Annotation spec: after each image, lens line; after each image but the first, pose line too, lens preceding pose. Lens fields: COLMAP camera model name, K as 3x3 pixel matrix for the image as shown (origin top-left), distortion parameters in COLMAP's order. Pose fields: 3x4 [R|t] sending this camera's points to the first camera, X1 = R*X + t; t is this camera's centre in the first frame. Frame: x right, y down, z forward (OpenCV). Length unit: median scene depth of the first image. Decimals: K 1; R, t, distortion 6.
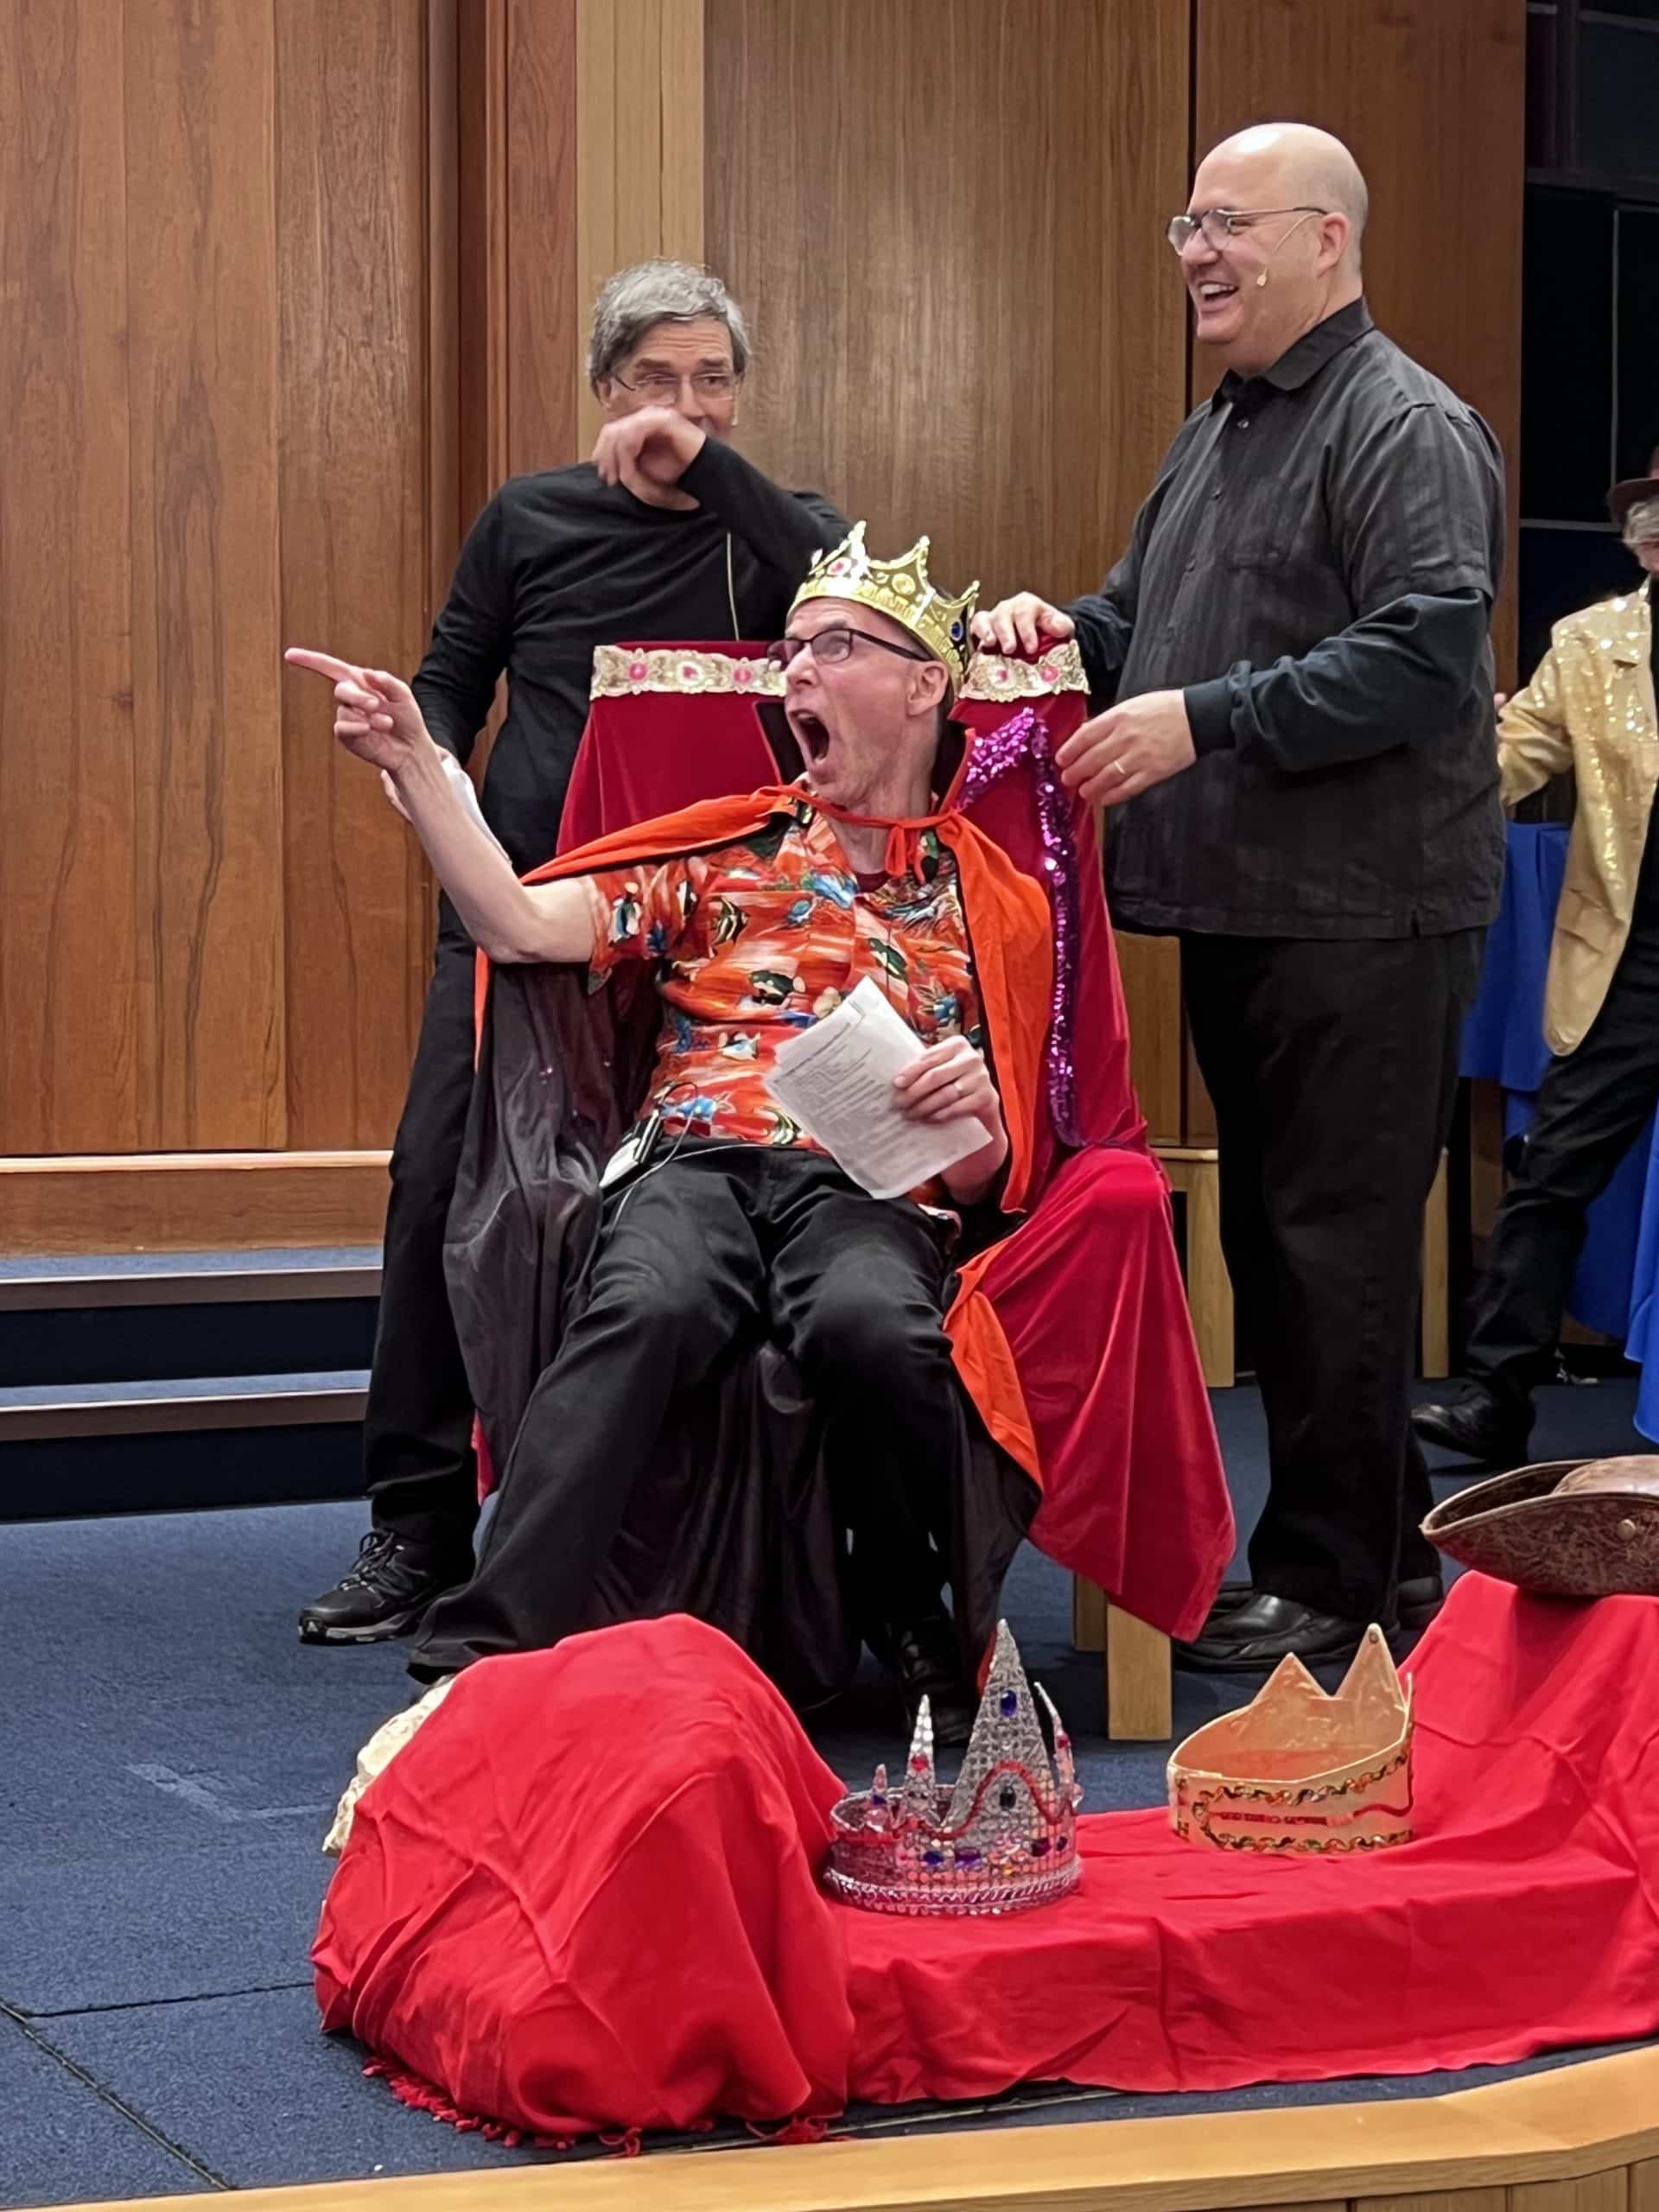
lens RADIAL K [[3852.0, 0, 818.8], [0, 3852.0, 1139.2], [0, 0, 1]] dist [0.084507, 0.000000]
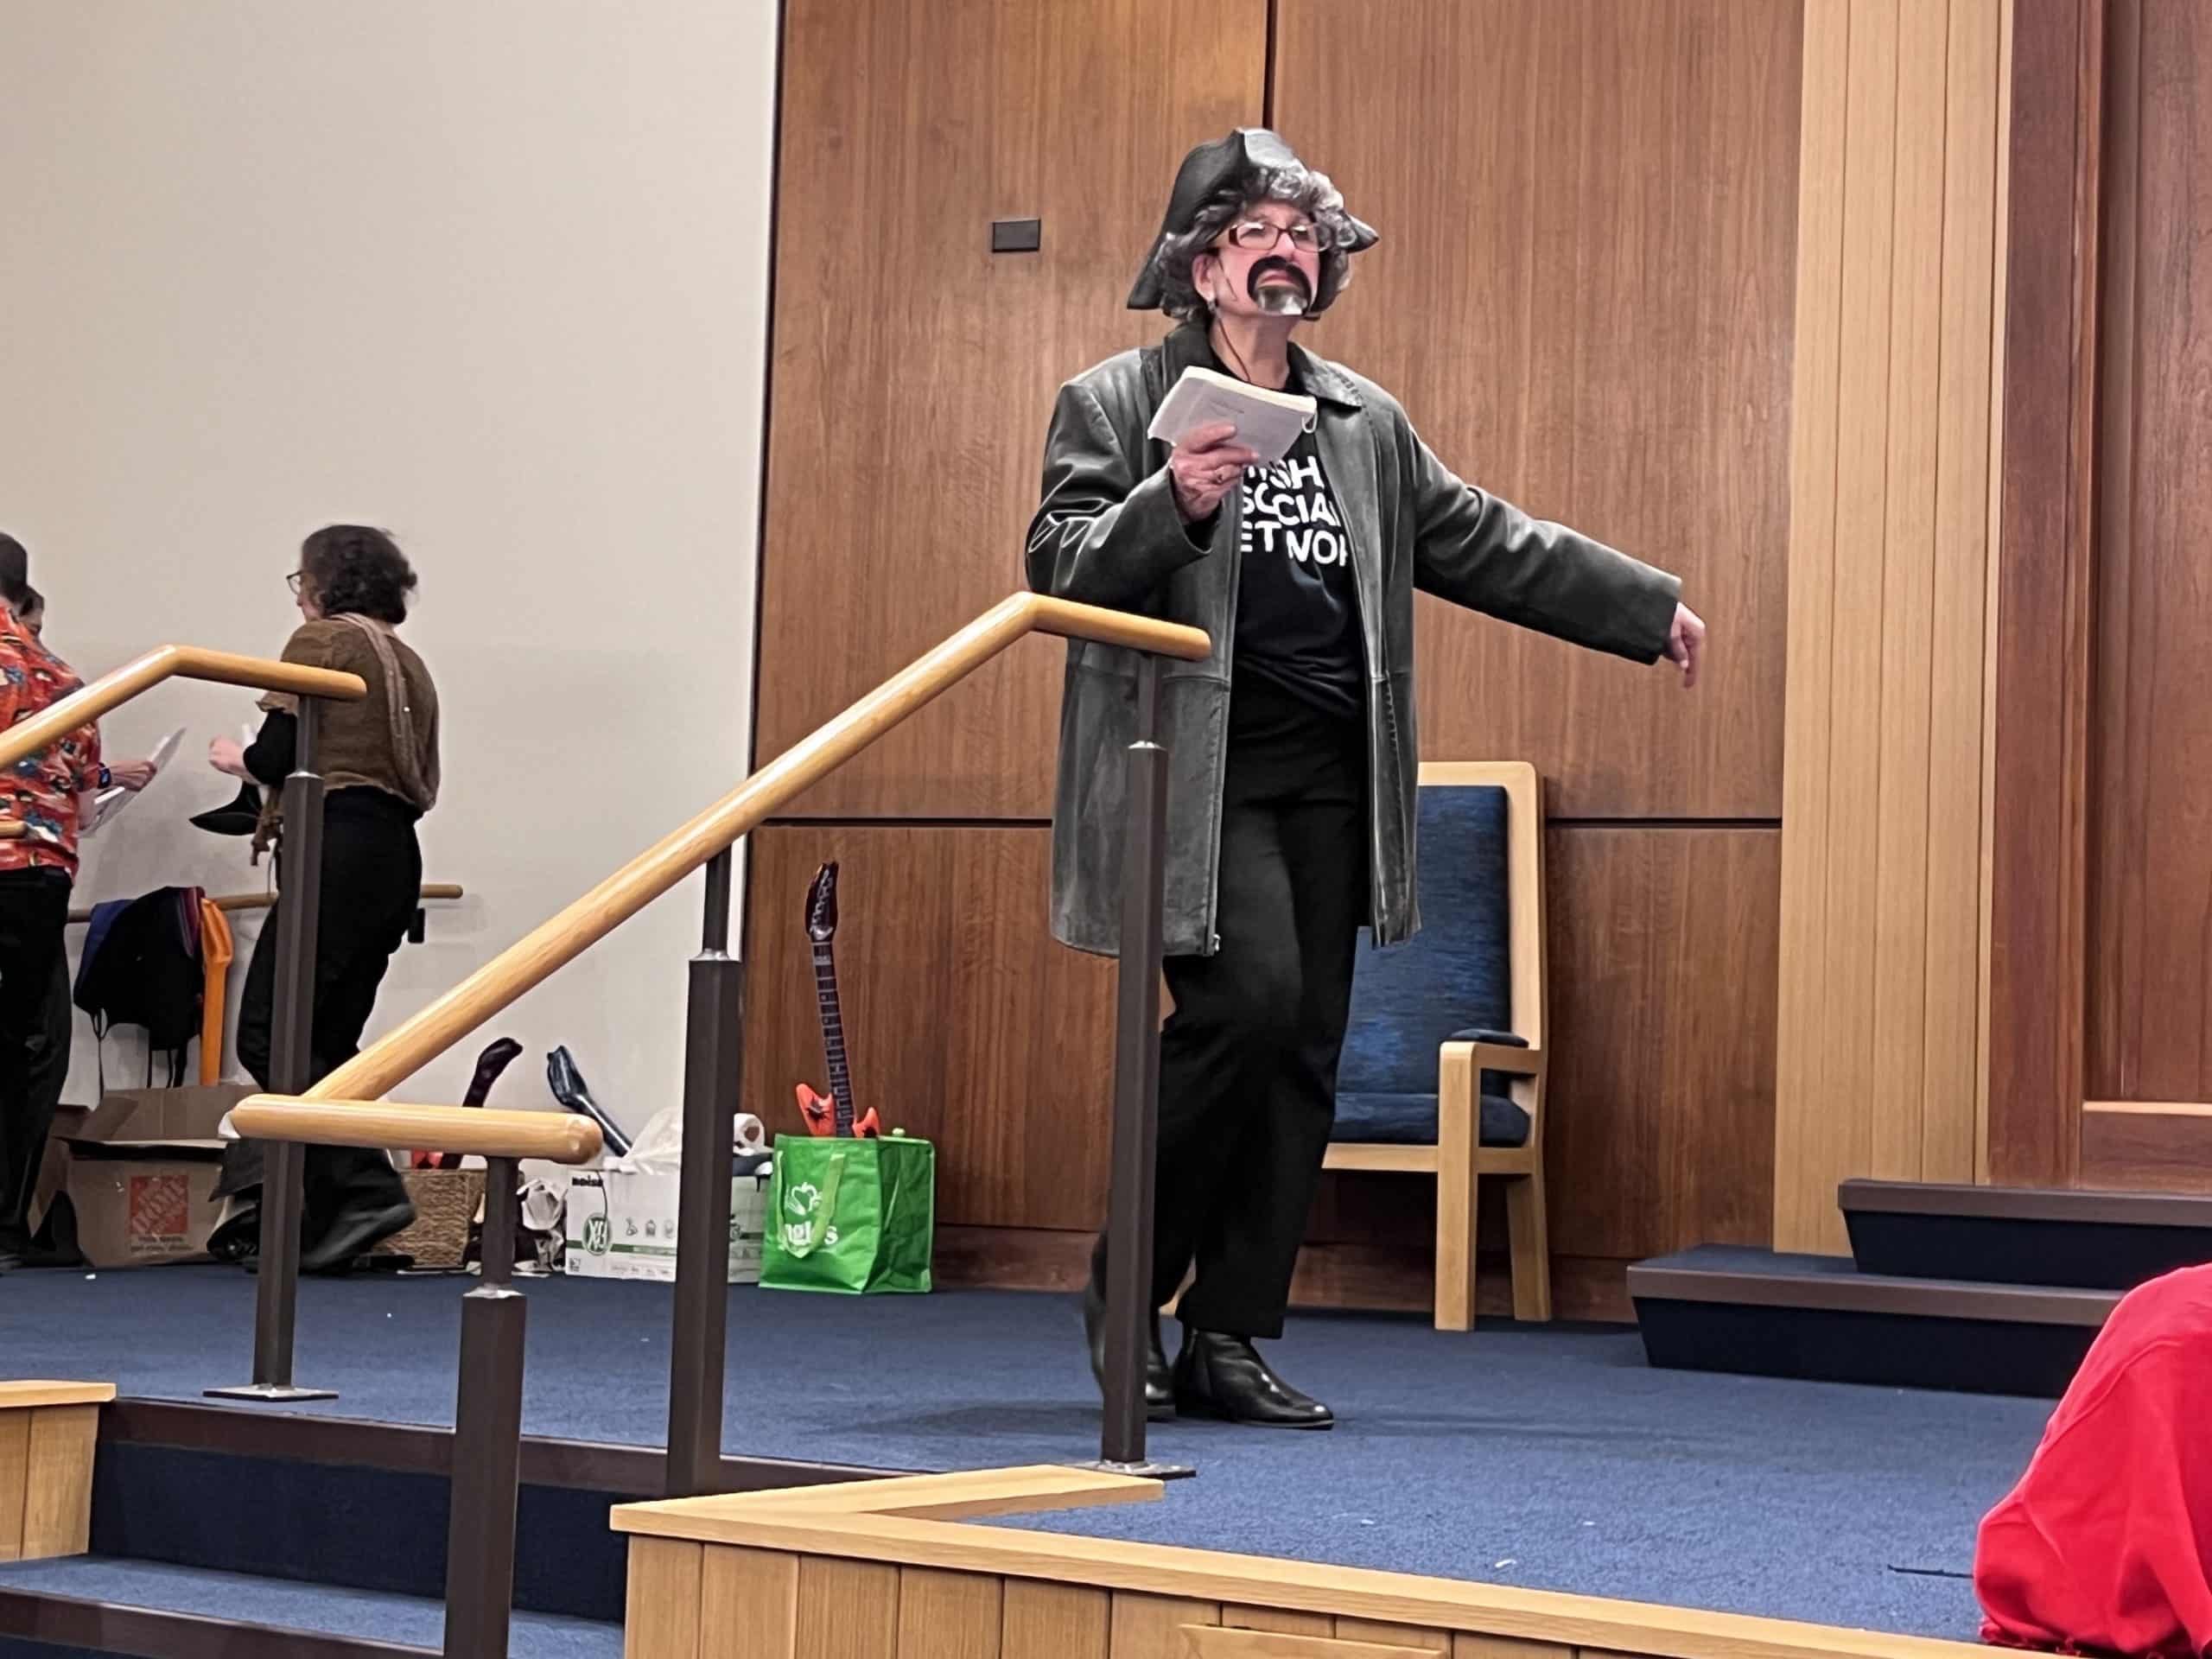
lens RADIAL K [[3750.6, 0, 1116.6], [0, 3750.6, 845.9], [0, 0, 1]] dist [0.114372, 0.000000]
pose [[0.618543, -0.038633, -0.784800, 0.237802], [-0.059972, 0.993556, -0.096176, 0.053753], [0.783459, 0.106555, 0.612241, 0.029660]]
